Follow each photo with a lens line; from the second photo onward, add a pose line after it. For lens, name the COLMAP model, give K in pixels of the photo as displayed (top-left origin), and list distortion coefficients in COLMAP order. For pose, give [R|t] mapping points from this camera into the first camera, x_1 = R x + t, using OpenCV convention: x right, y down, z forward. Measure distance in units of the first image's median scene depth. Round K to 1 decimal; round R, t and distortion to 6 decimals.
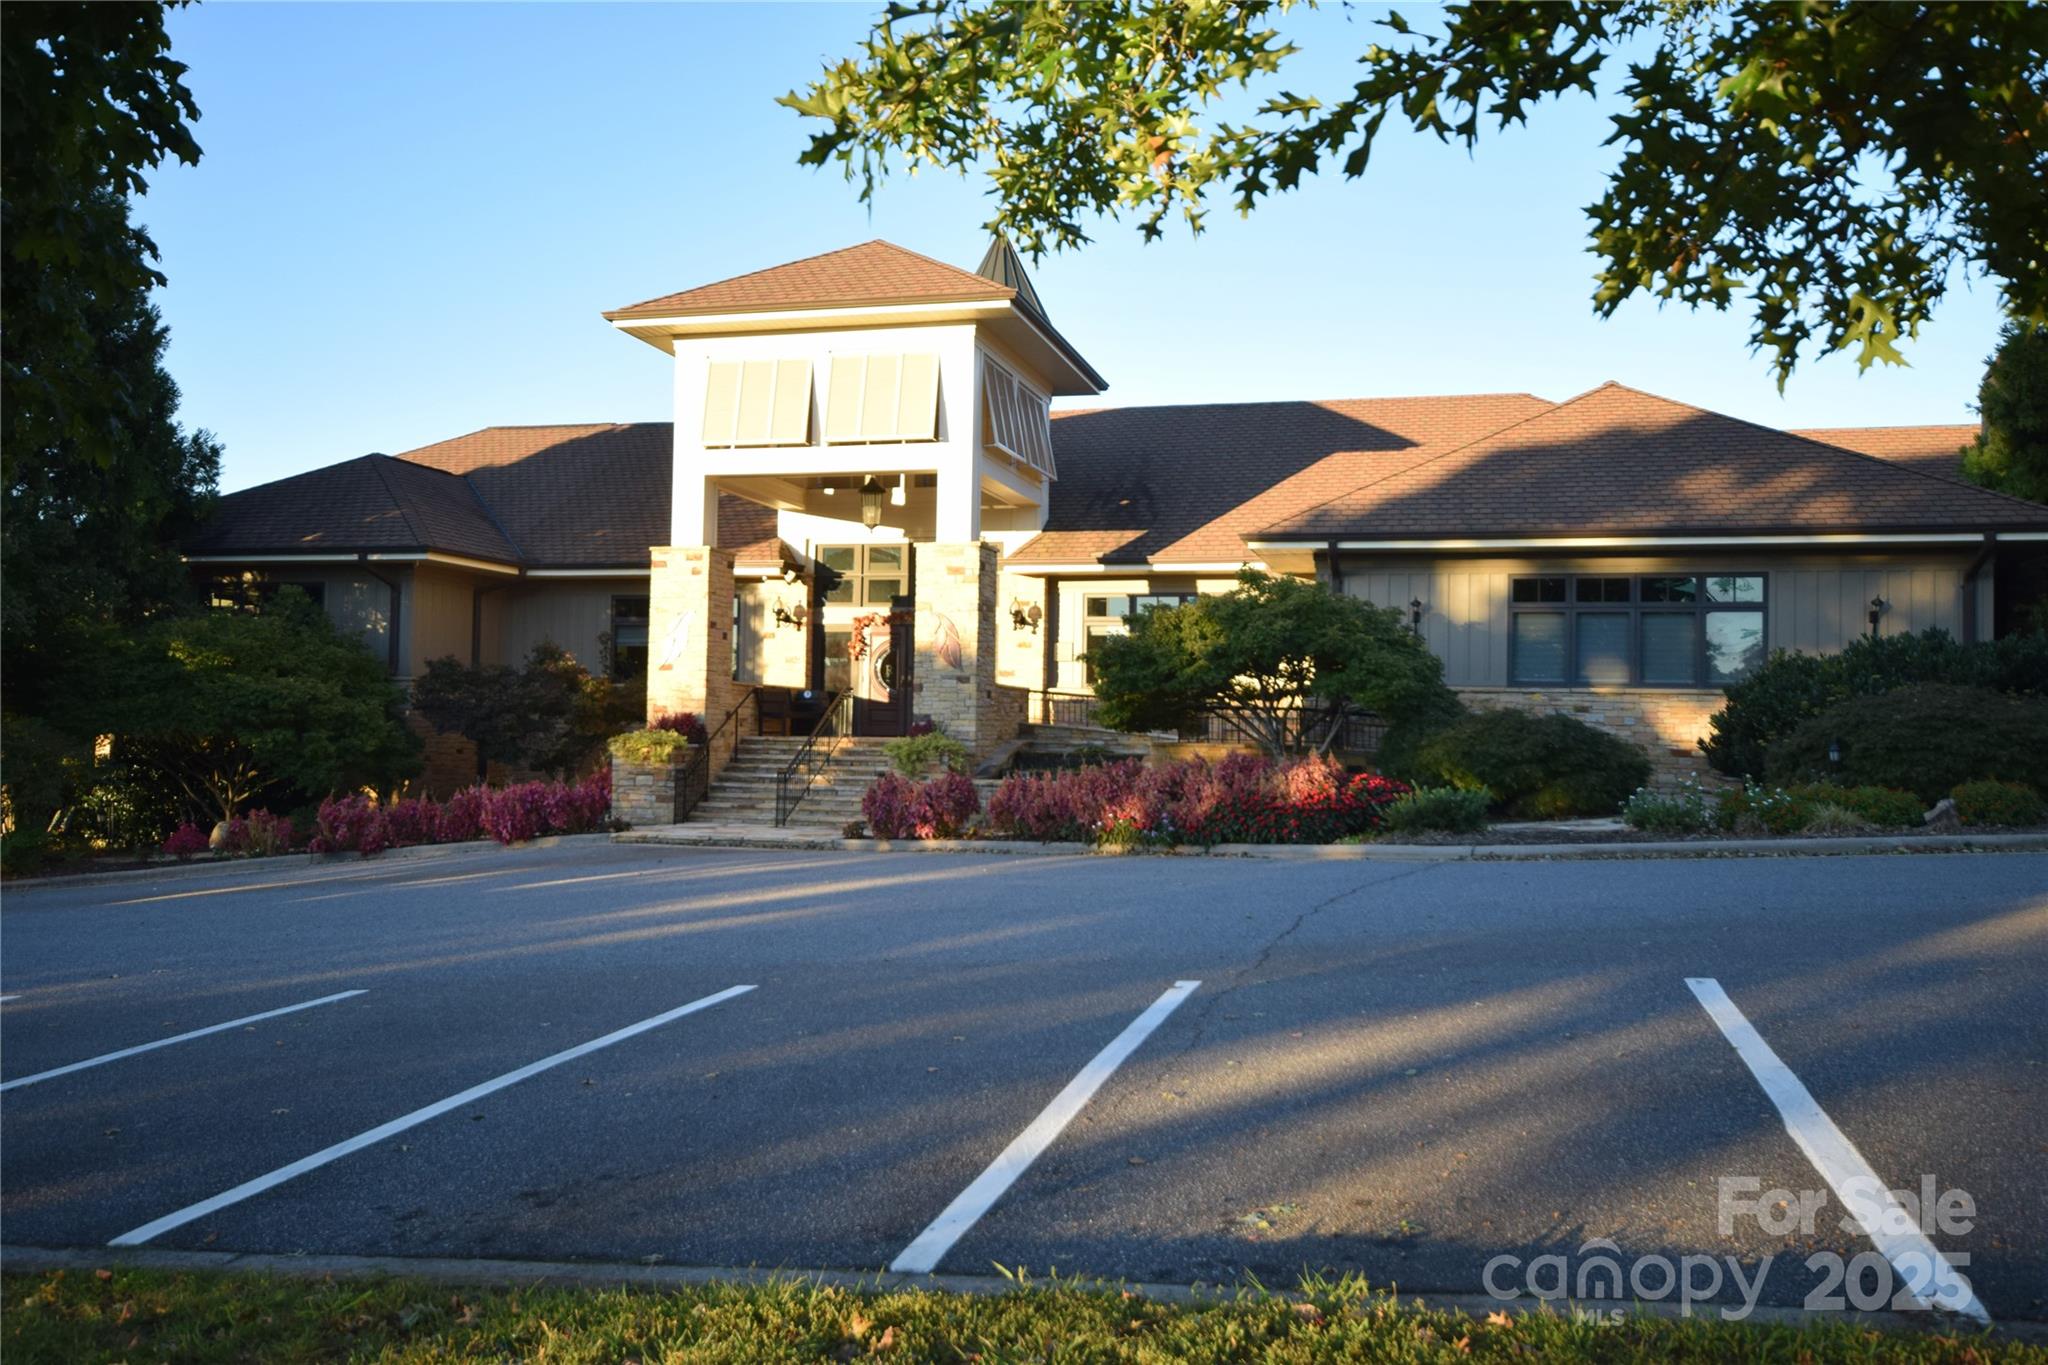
lens RADIAL K [[1634.2, 0, 1024.0], [0, 1634.2, 682.5], [0, 0, 1]] dist [-0.006780, -0.001131]
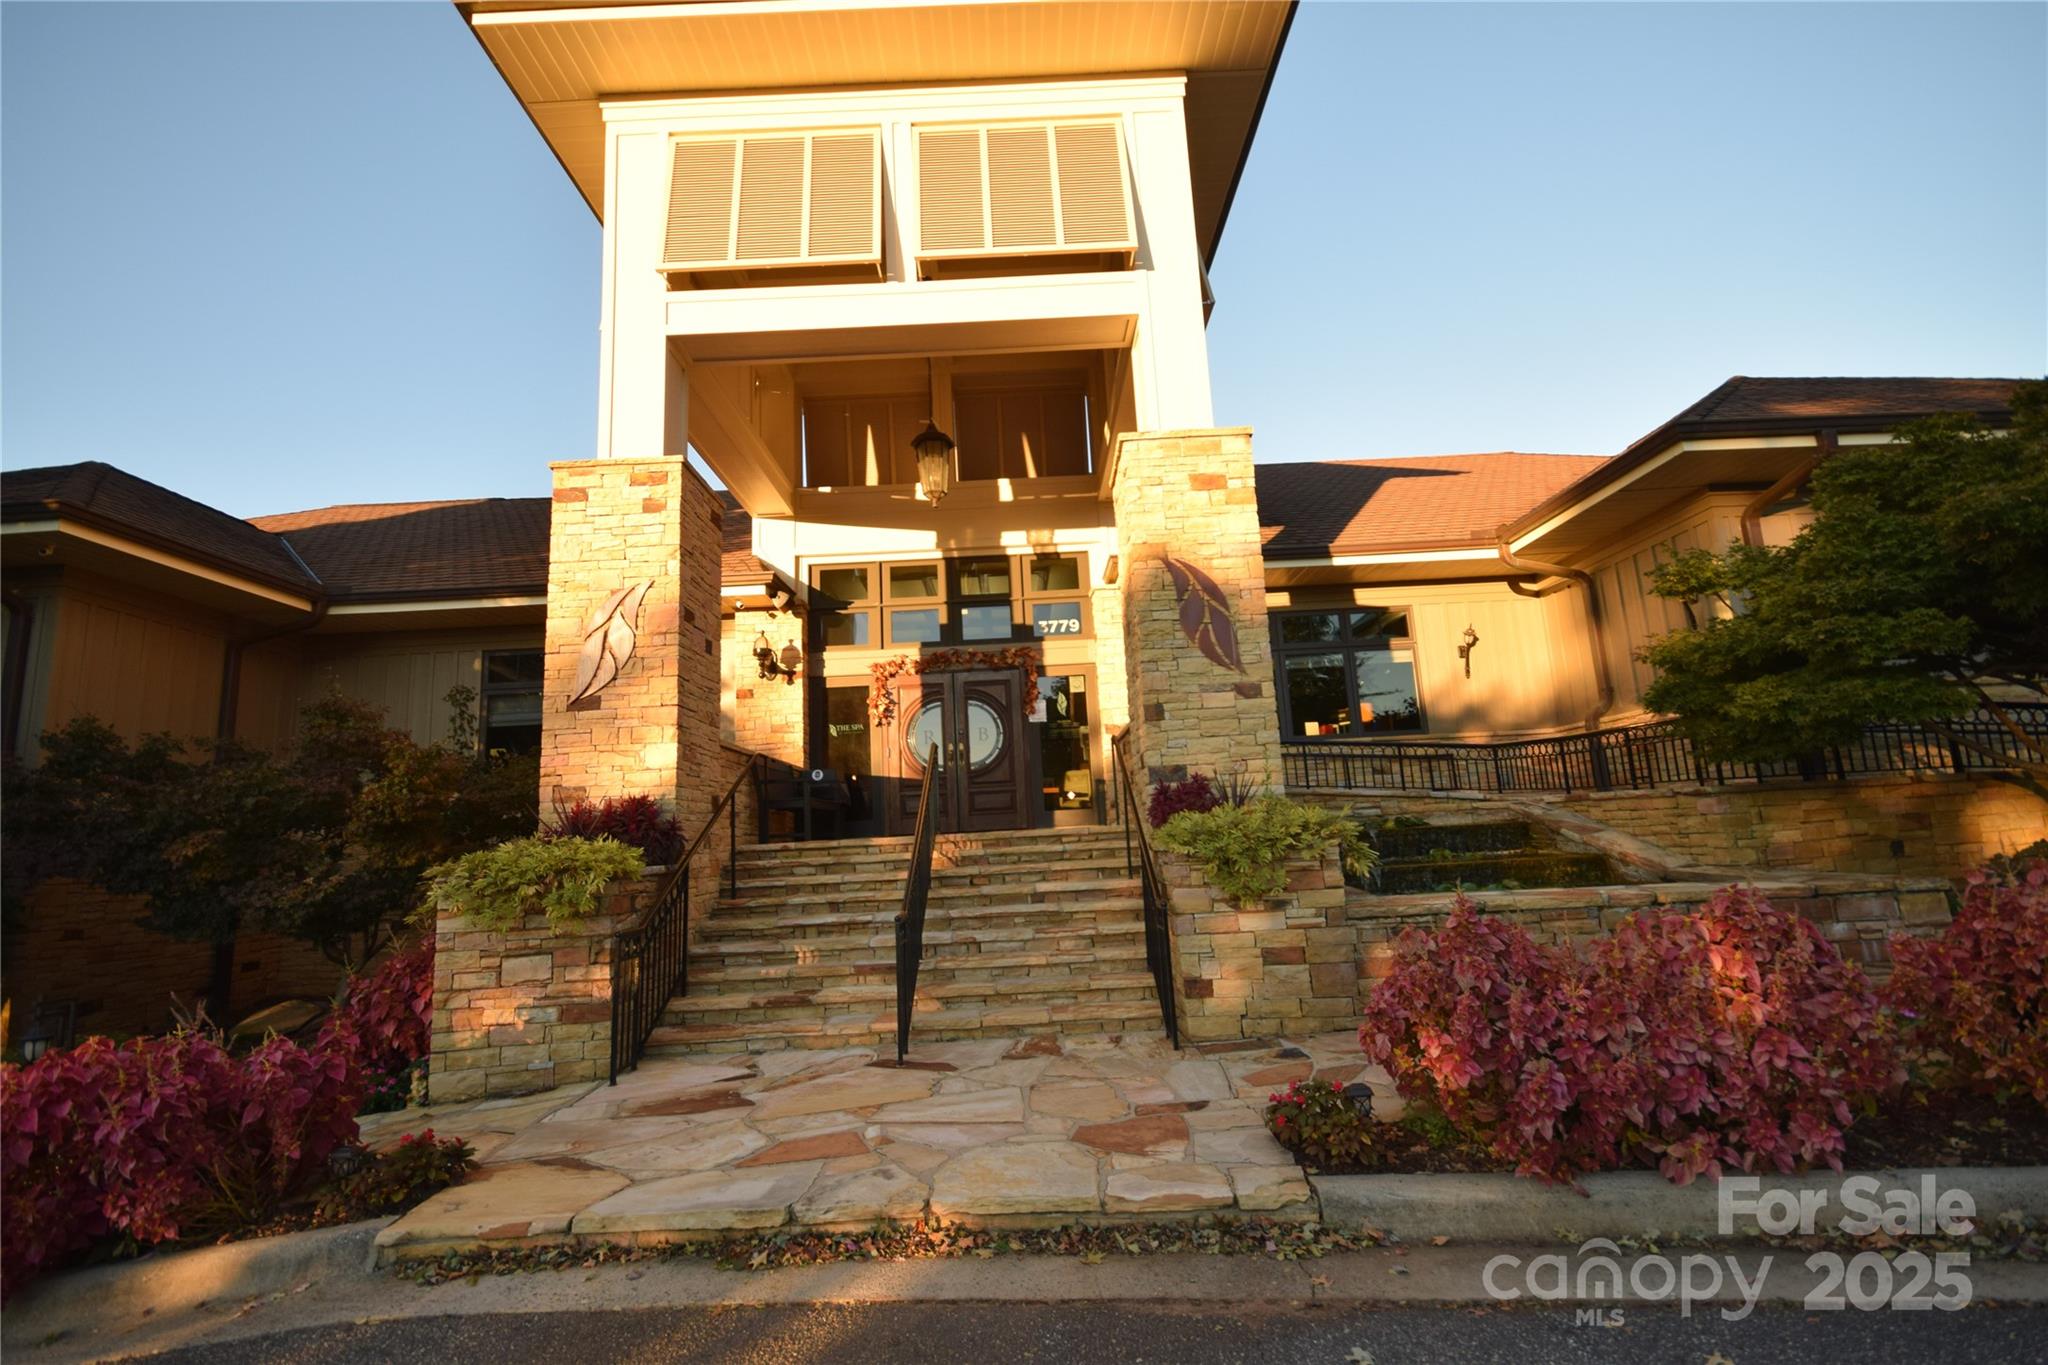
lens RADIAL K [[894.3, 0, 1024.0], [0, 894.3, 682.5], [0, 0, 1]] dist [0.003648, 0.000344]
pose [[0.963730, -0.022165, 0.265959, -0.163399], [0.060266, 0.988878, -0.135969, 0.026772], [-0.259987, 0.147065, 0.954347, 0.711616]]
